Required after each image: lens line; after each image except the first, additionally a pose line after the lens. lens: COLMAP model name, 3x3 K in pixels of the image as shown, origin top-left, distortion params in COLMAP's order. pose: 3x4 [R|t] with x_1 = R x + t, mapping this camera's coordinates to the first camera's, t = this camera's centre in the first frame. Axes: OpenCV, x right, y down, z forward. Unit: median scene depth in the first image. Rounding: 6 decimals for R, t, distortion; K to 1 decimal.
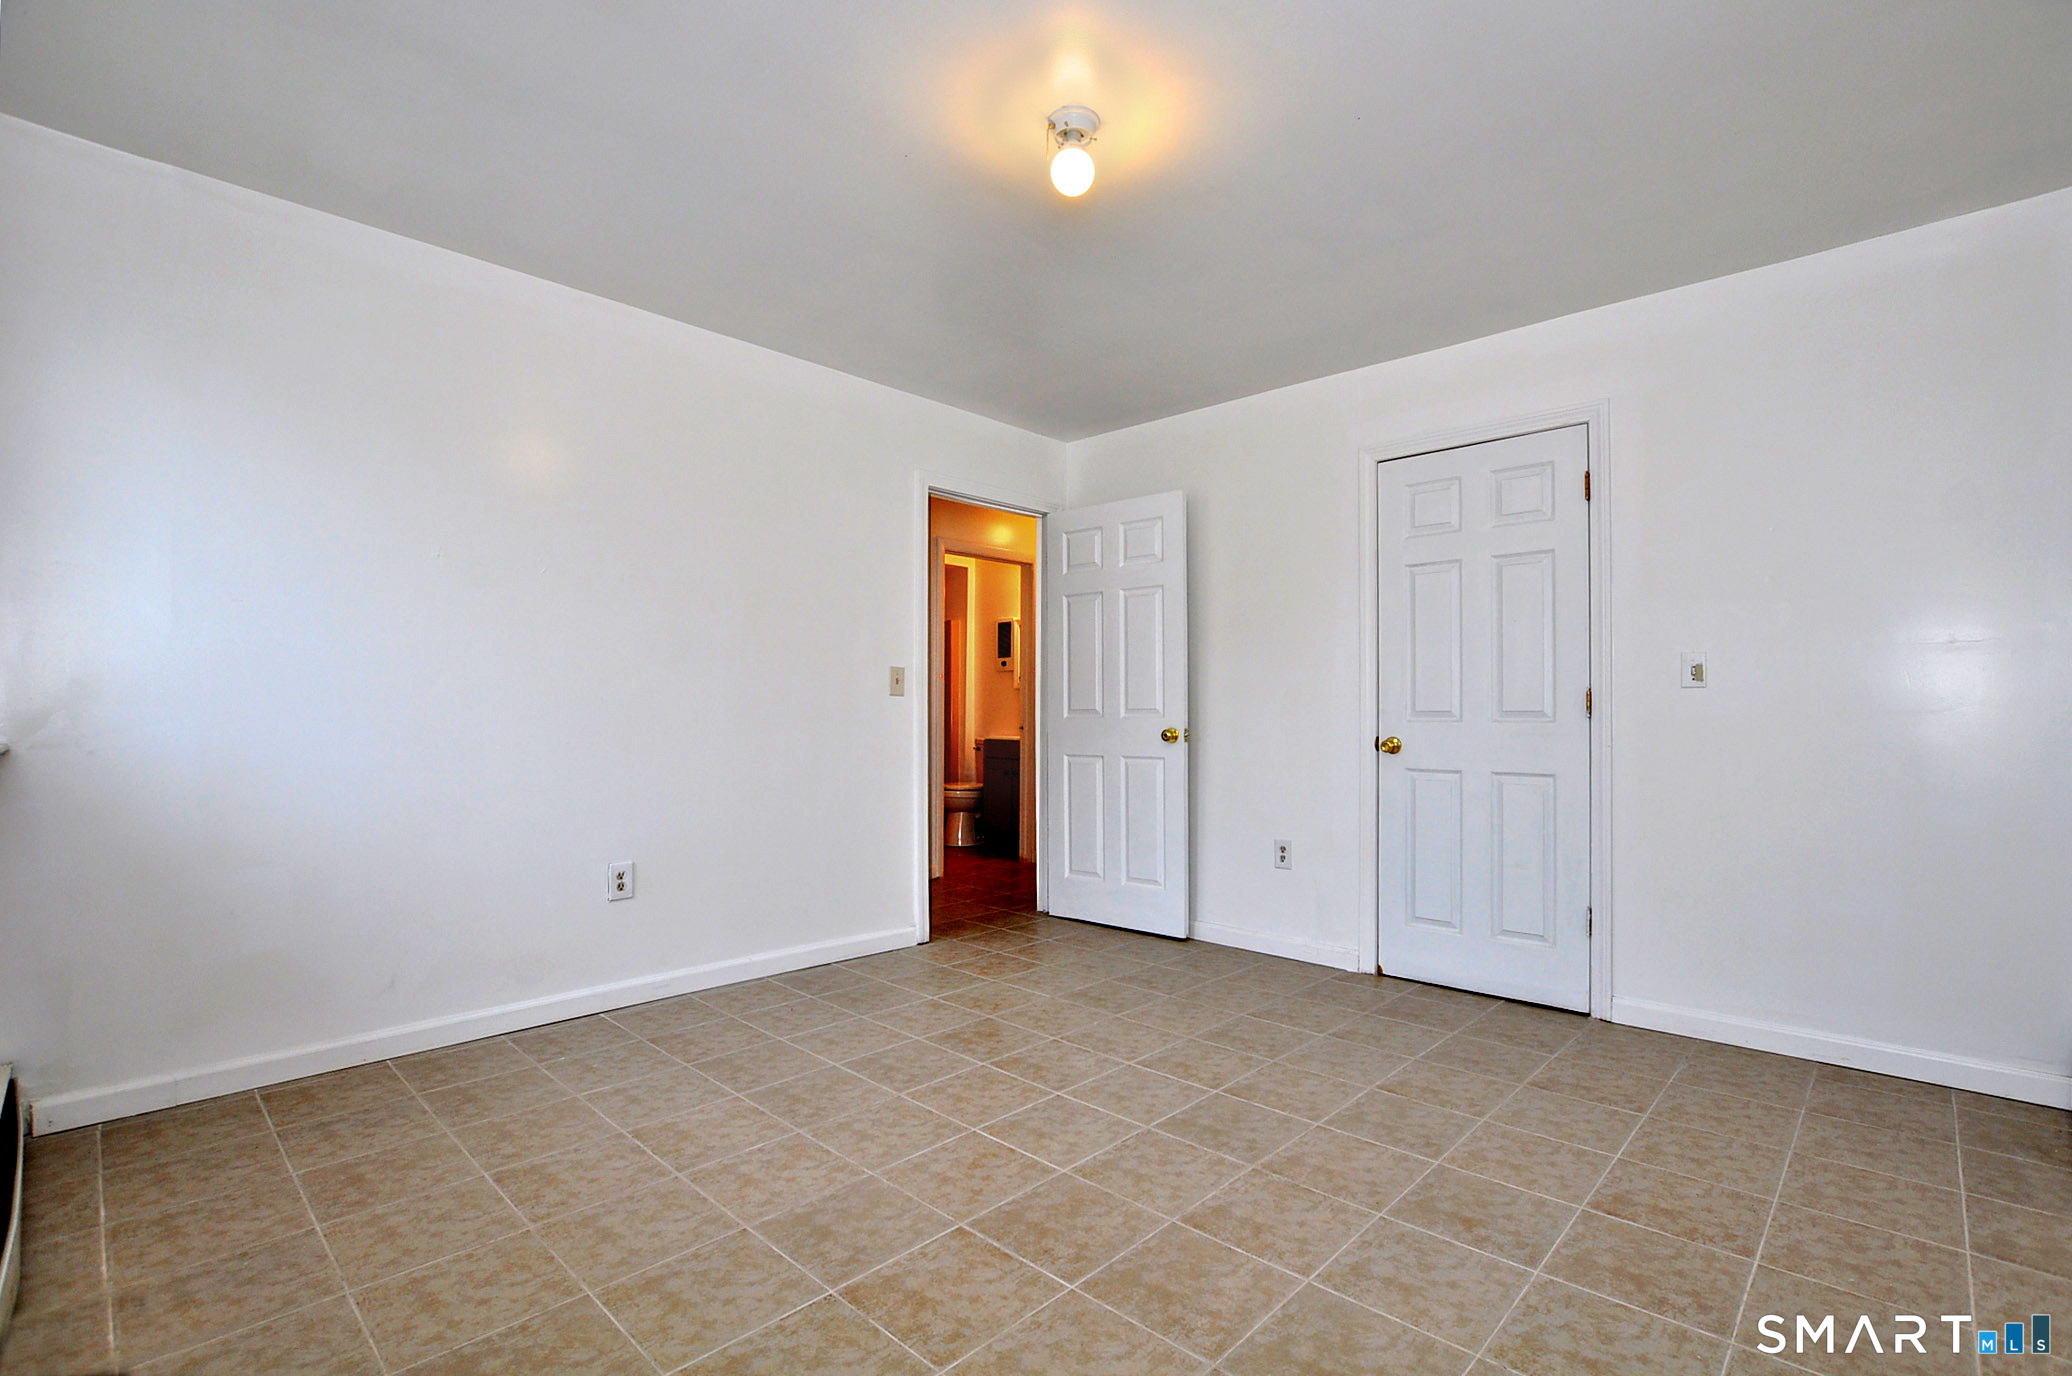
lens RADIAL K [[921.6, 0, 1036.4], [0, 921.6, 684.5], [0, 0, 1]] dist [-0.037233, 0.005415]
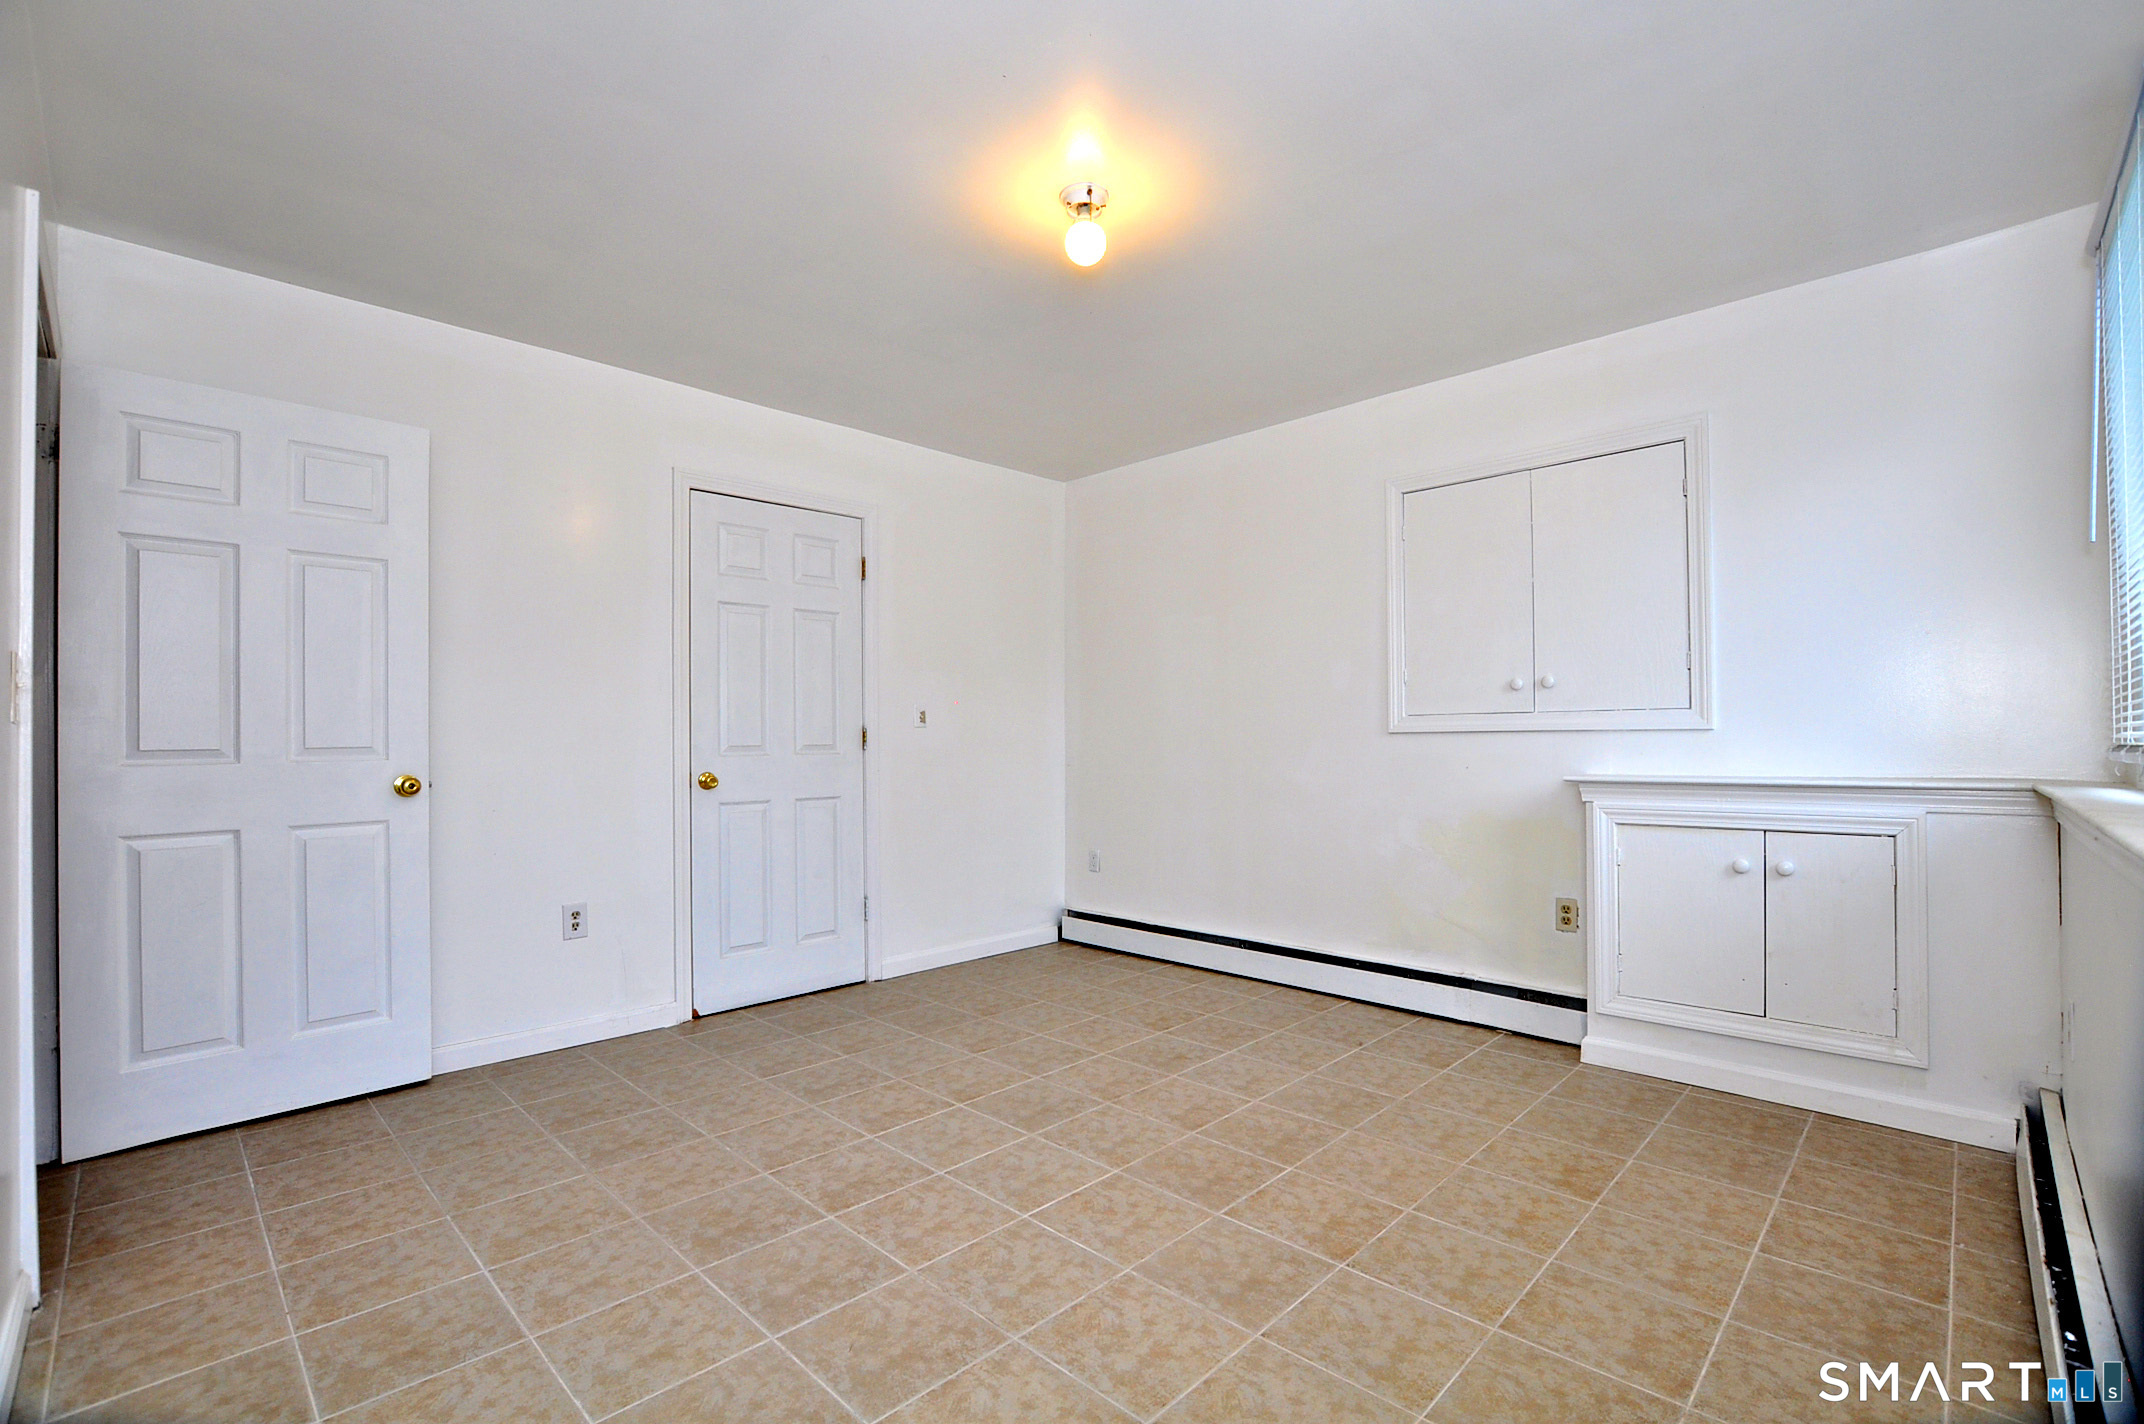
lens RADIAL K [[953.6, 0, 1109.5], [0, 953.6, 696.2], [0, 0, 1]] dist [-0.037233, 0.005415]
pose [[-0.015017, 0.043039, 0.998961, -0.916886], [-0.023123, 0.998791, -0.043380, 0.020264], [-0.999620, -0.023751, -0.014004, 0.861911]]
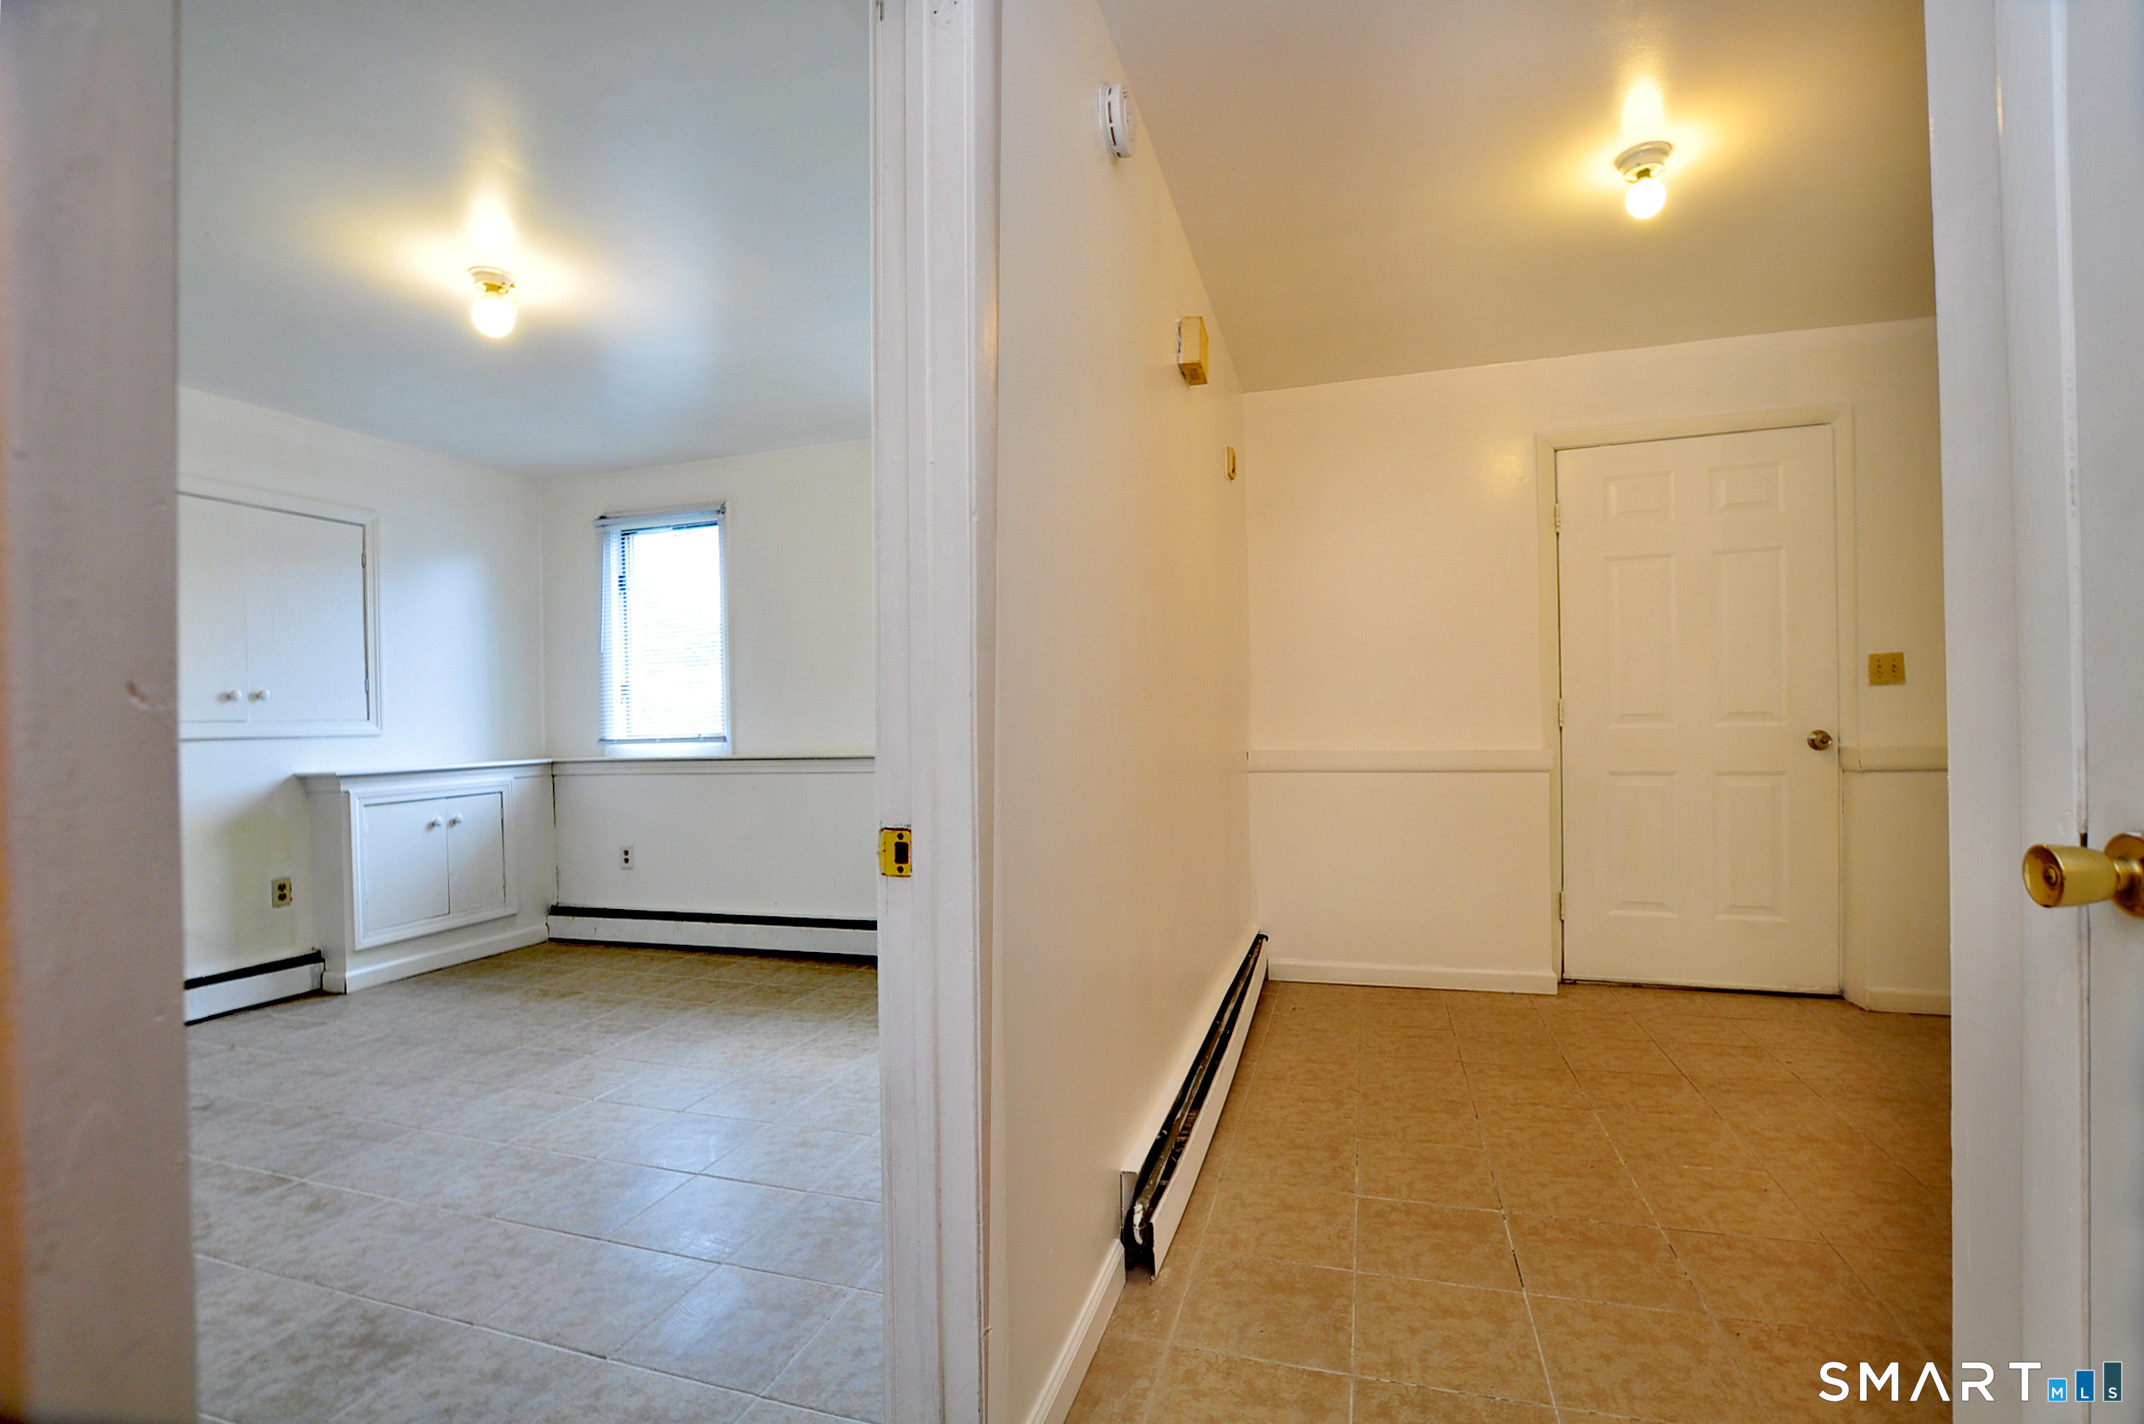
lens RADIAL K [[953.6, 0, 1060.5], [0, 953.6, 710.9], [0, 0, 1]] dist [-0.037233, 0.005415]
pose [[-0.894102, 0.009215, -0.447768, -0.062836], [0.028063, 0.998976, -0.035478, 0.044020], [0.446983, -0.044287, -0.893446, 2.164087]]
